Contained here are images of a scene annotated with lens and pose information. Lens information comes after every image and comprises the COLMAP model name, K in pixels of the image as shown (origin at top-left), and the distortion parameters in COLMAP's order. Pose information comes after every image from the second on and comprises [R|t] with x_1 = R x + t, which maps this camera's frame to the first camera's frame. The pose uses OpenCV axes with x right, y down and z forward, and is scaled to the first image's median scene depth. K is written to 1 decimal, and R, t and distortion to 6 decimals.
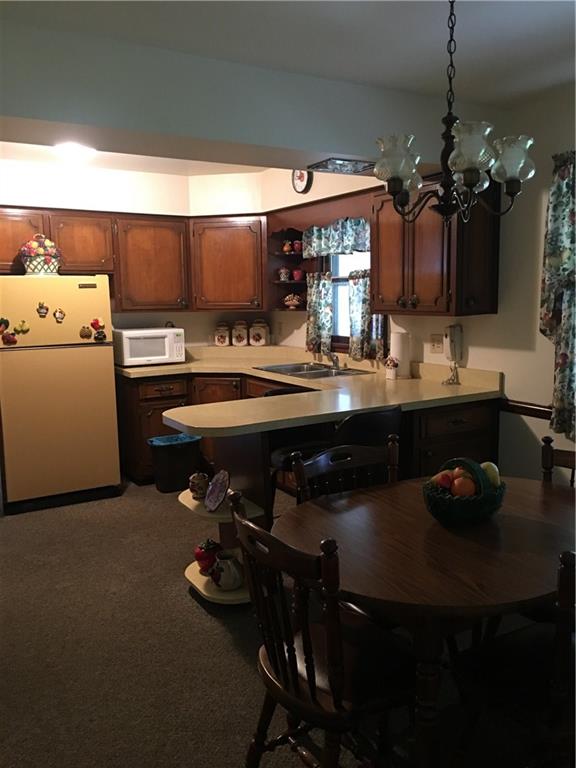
lens RADIAL K [[662.5, 0, 283.4], [0, 662.5, 392.6], [0, 0, 1]] dist [0.063454, -0.106918]
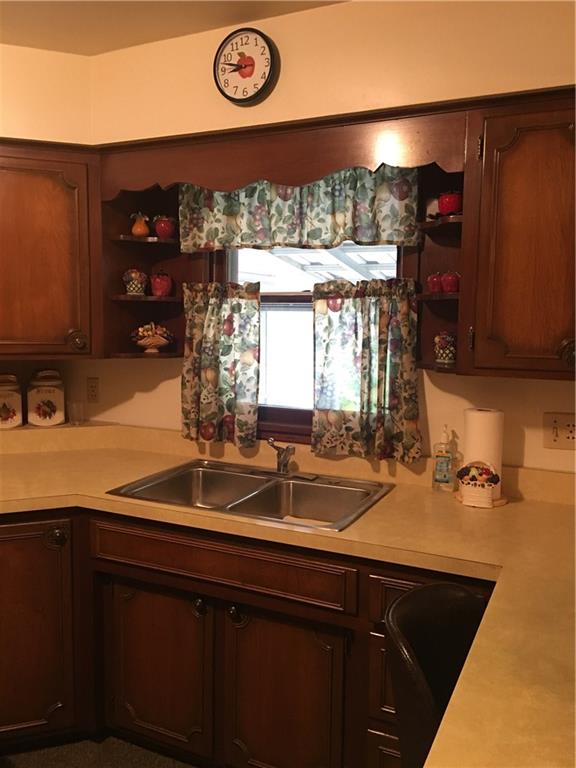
lens RADIAL K [[661.5, 0, 288.0], [0, 661.5, 384.0], [0, 0, 1]] dist [0.059272, -0.088447]
pose [[0.834606, -0.037232, 0.549588, -0.181309], [0.061414, 0.997782, -0.025669, -0.088777], [-0.547413, 0.055176, 0.835042, 0.561207]]
